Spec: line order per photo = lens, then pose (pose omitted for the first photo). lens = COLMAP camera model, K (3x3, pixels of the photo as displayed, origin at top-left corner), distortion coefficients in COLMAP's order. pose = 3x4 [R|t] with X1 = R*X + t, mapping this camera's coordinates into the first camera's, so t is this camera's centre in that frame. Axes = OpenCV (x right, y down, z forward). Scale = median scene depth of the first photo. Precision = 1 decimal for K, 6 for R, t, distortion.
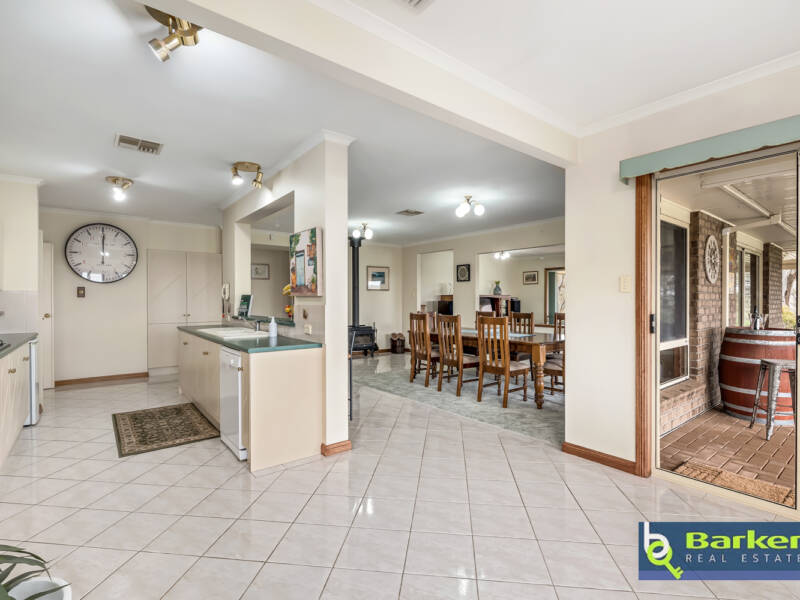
lens RADIAL K [[393.6, 0, 396.6], [0, 393.6, 302.0], [0, 0, 1]] dist [-0.020351, 0.000048]
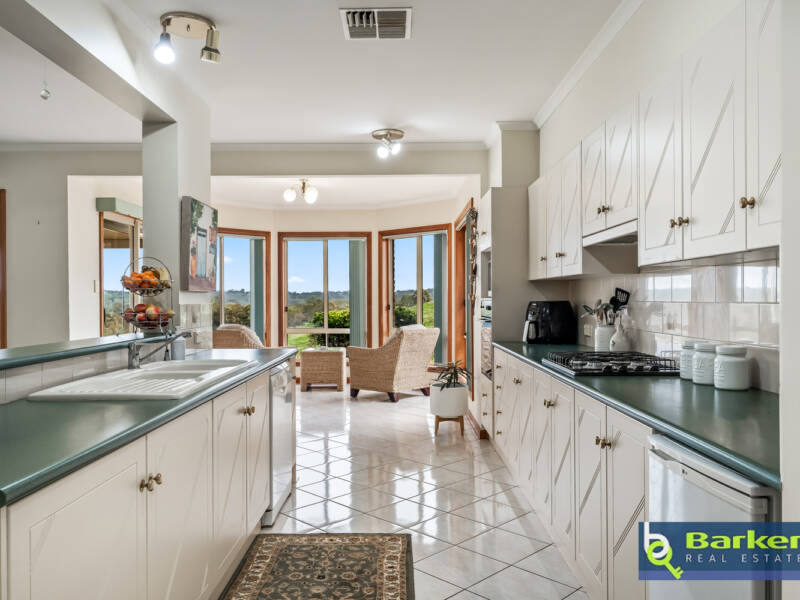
lens RADIAL K [[580.7, 0, 399.4], [0, 580.7, 301.2], [0, 0, 1]] dist [-0.001176, -0.000305]
pose [[-0.792615, 0.009373, 0.609651, -1.135581], [0.016962, 0.999834, 0.006682, 0.003018], [-0.609487, 0.015637, -0.792642, 1.556038]]
